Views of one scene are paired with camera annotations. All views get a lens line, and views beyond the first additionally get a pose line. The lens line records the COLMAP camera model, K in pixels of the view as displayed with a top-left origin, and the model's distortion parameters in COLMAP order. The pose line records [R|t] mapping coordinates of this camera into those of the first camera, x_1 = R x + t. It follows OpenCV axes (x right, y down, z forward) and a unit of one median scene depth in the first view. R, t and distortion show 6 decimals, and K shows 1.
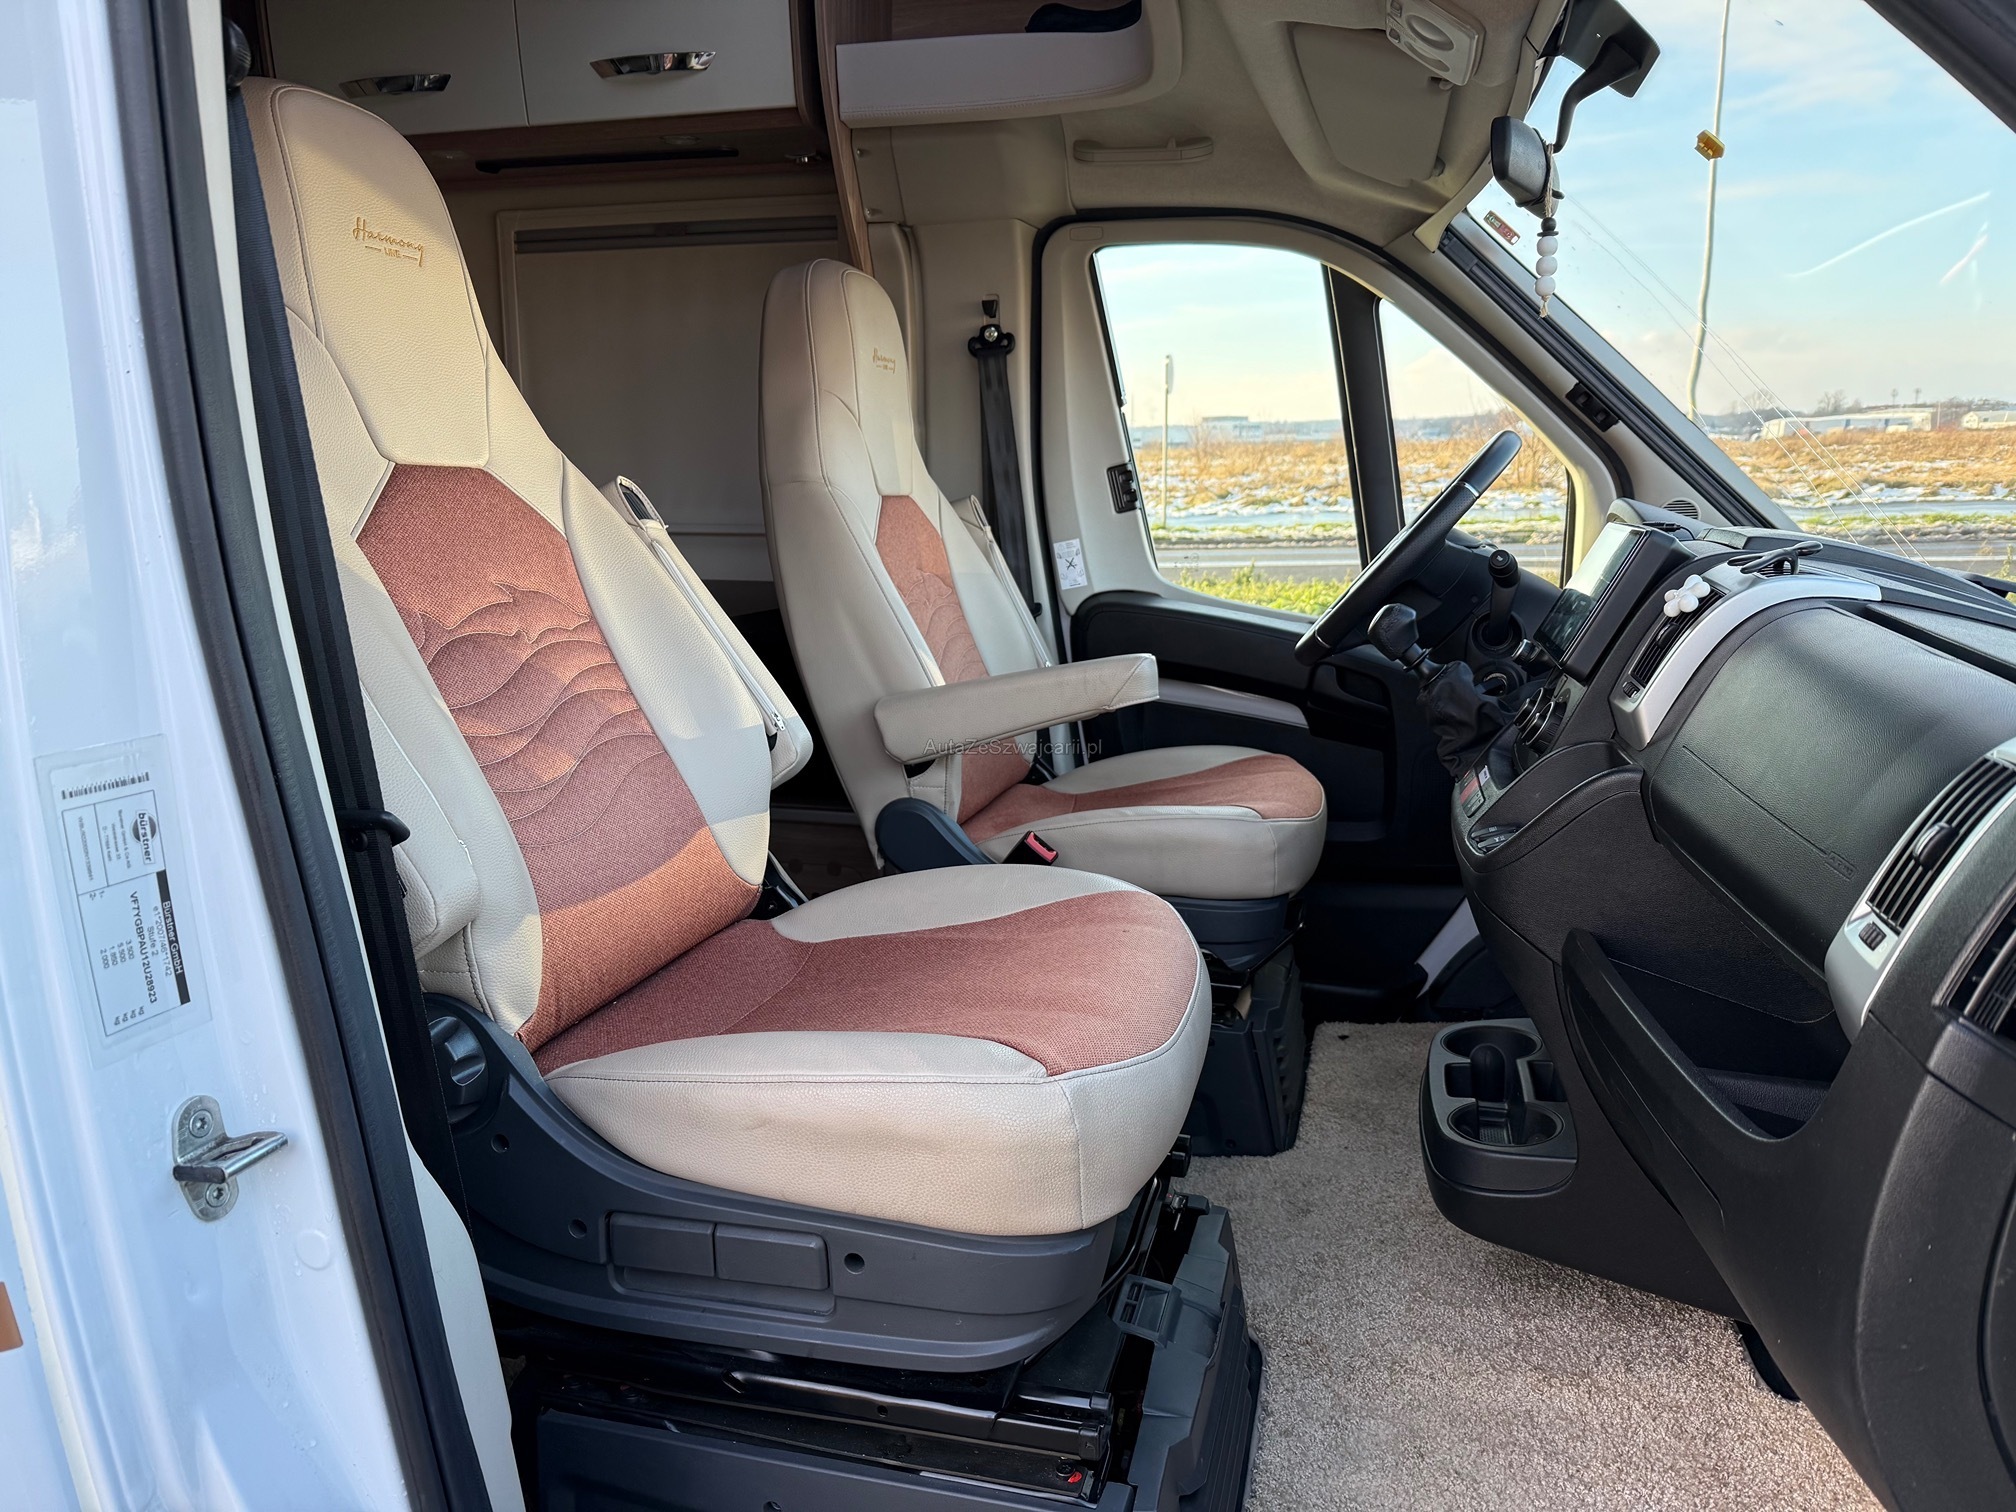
lens RADIAL K [[1421.8, 0, 998.5], [0, 1421.8, 754.2], [0, 0, 1]] dist [0.112918, -0.209760]
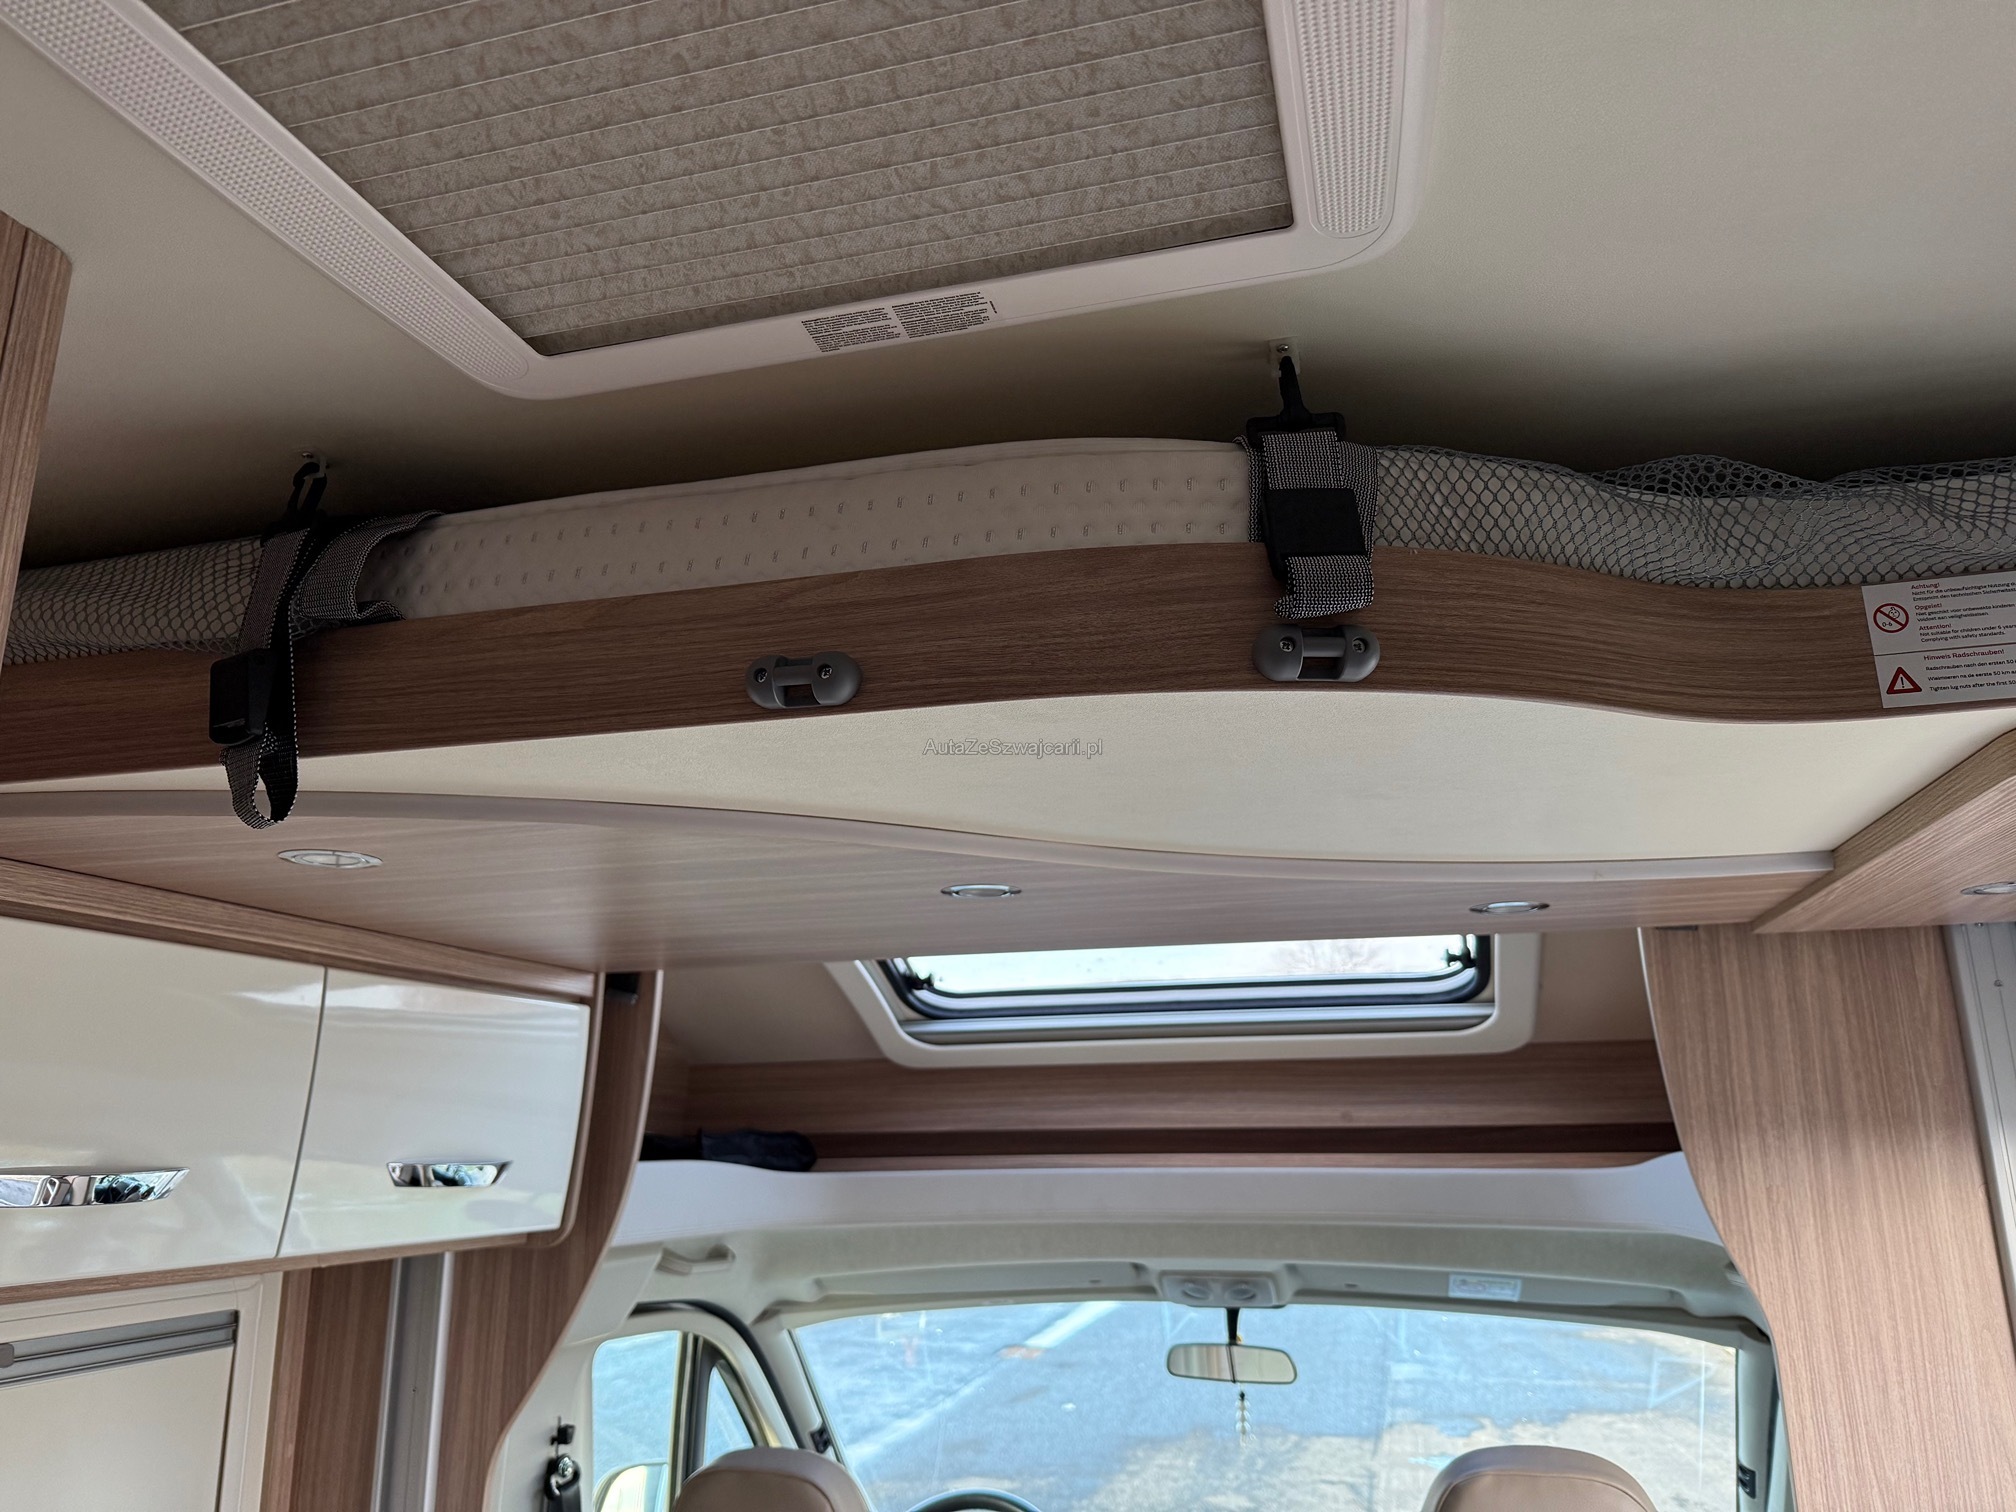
lens RADIAL K [[1453.6, 0, 1013.9], [0, 1453.6, 744.1], [0, 0, 1]] dist [0.006301, -0.002707]
pose [[0.007850, 0.261965, 0.965046, -1.023903], [0.199170, 0.945329, -0.258233, -0.457847], [-0.979934, 0.194235, -0.044755, 0.758822]]
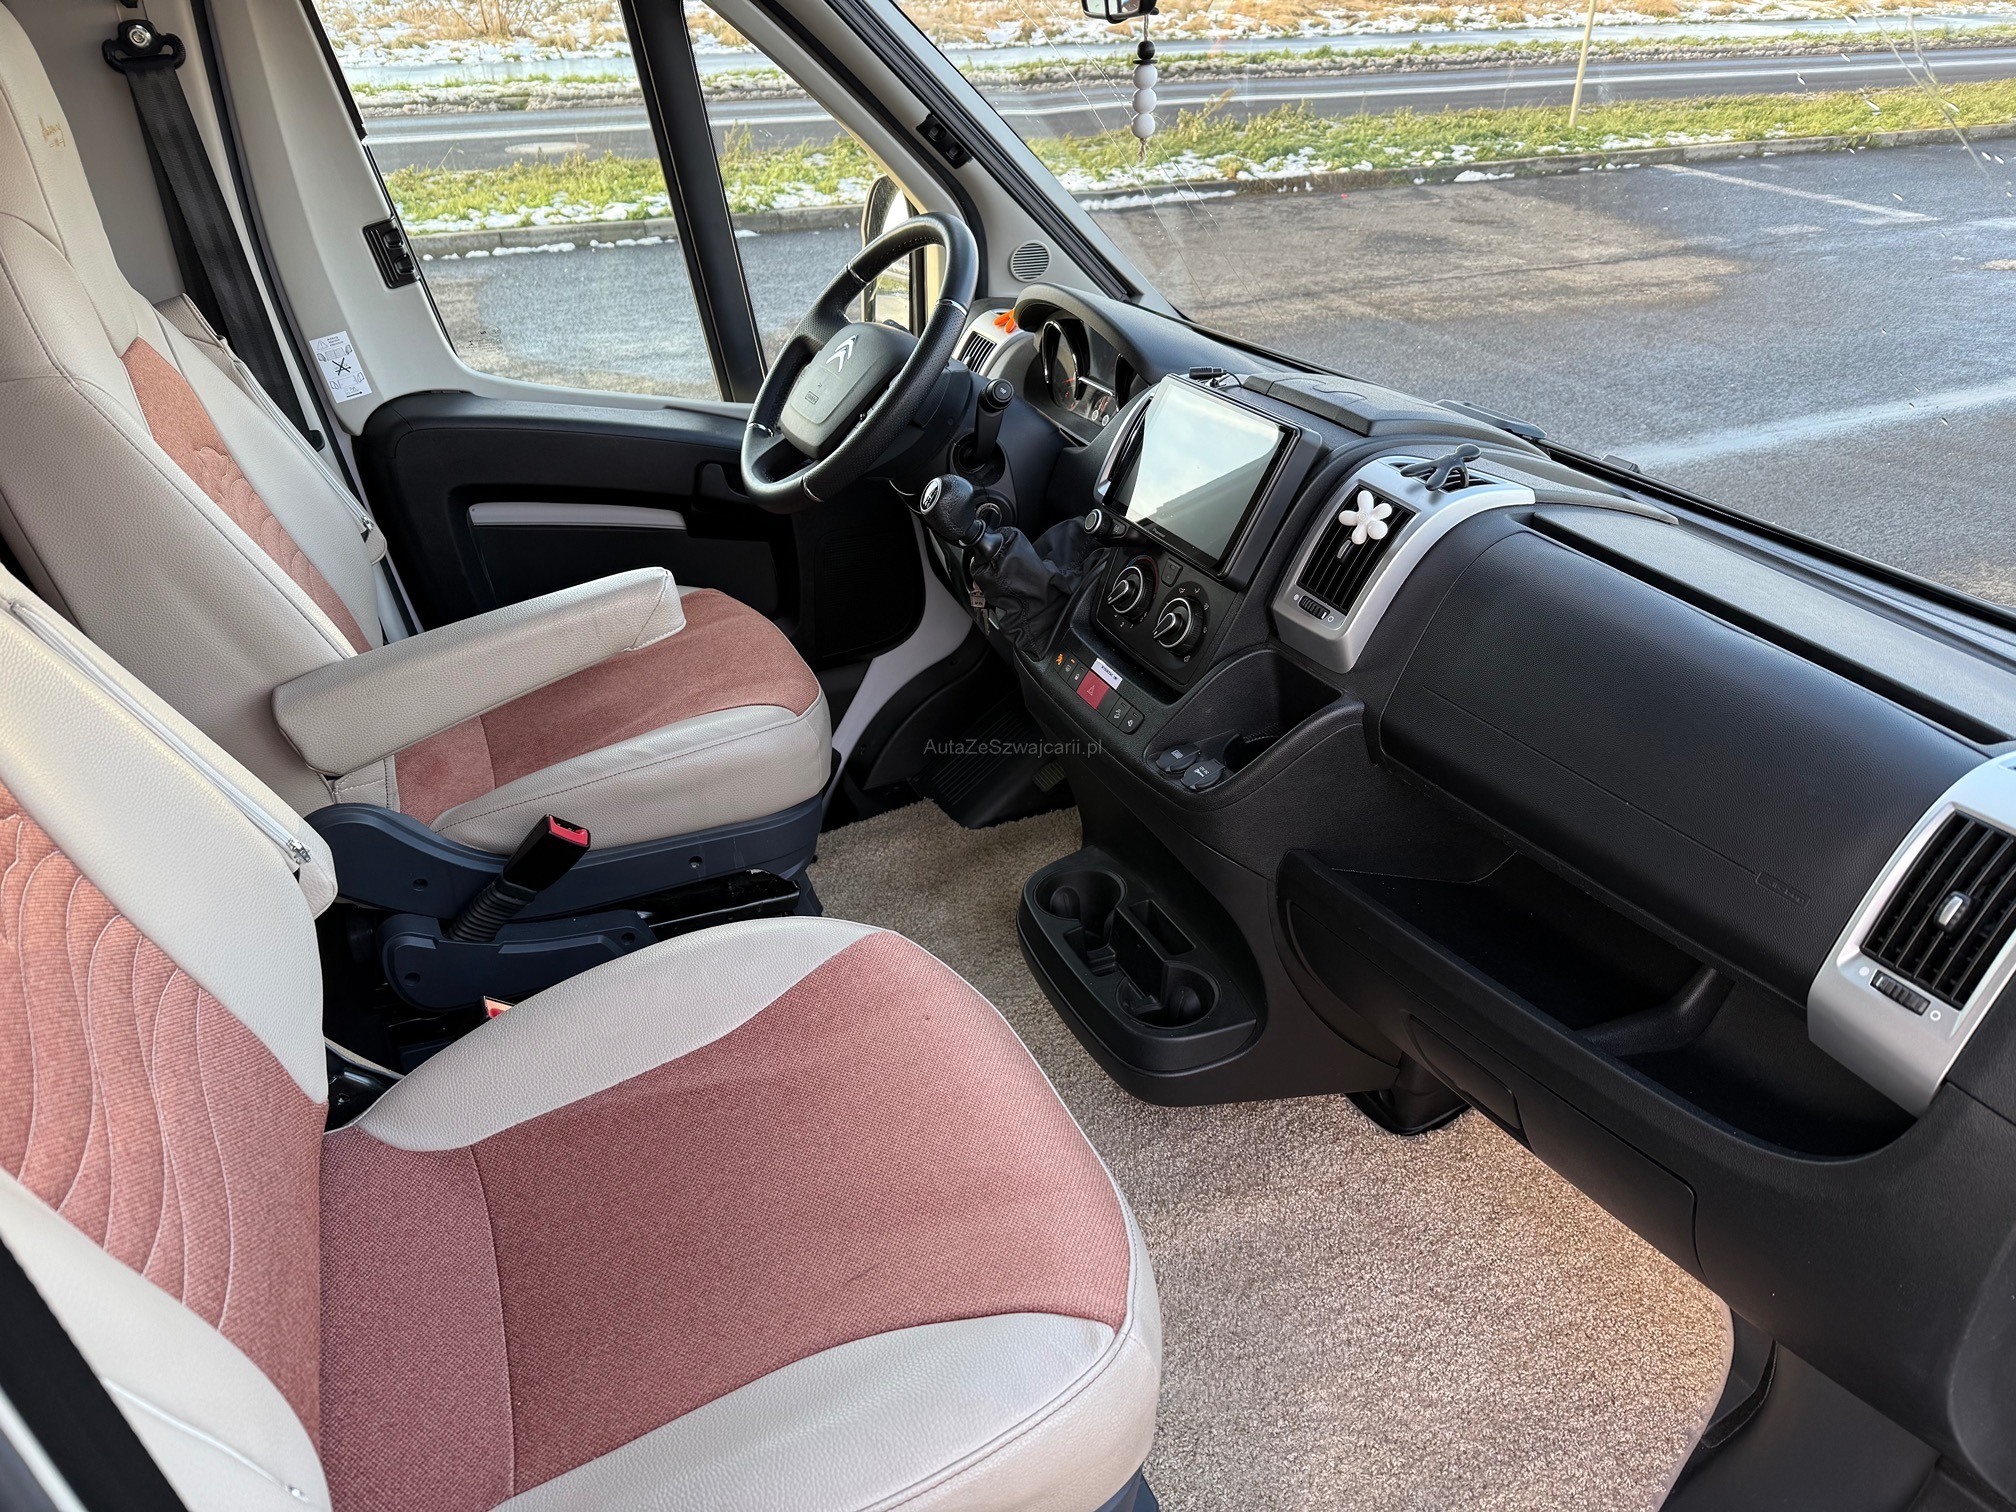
lens RADIAL K [[1415.6, 0, 1027.0], [0, 1415.6, 795.2], [0, 0, 1]] dist [0.041218, -0.059804]
pose [[0.785963, -0.294748, 0.543494, -0.153948], [0.115517, 0.933578, 0.339245, -0.153283], [-0.607386, -0.203851, 0.767807, 0.195910]]
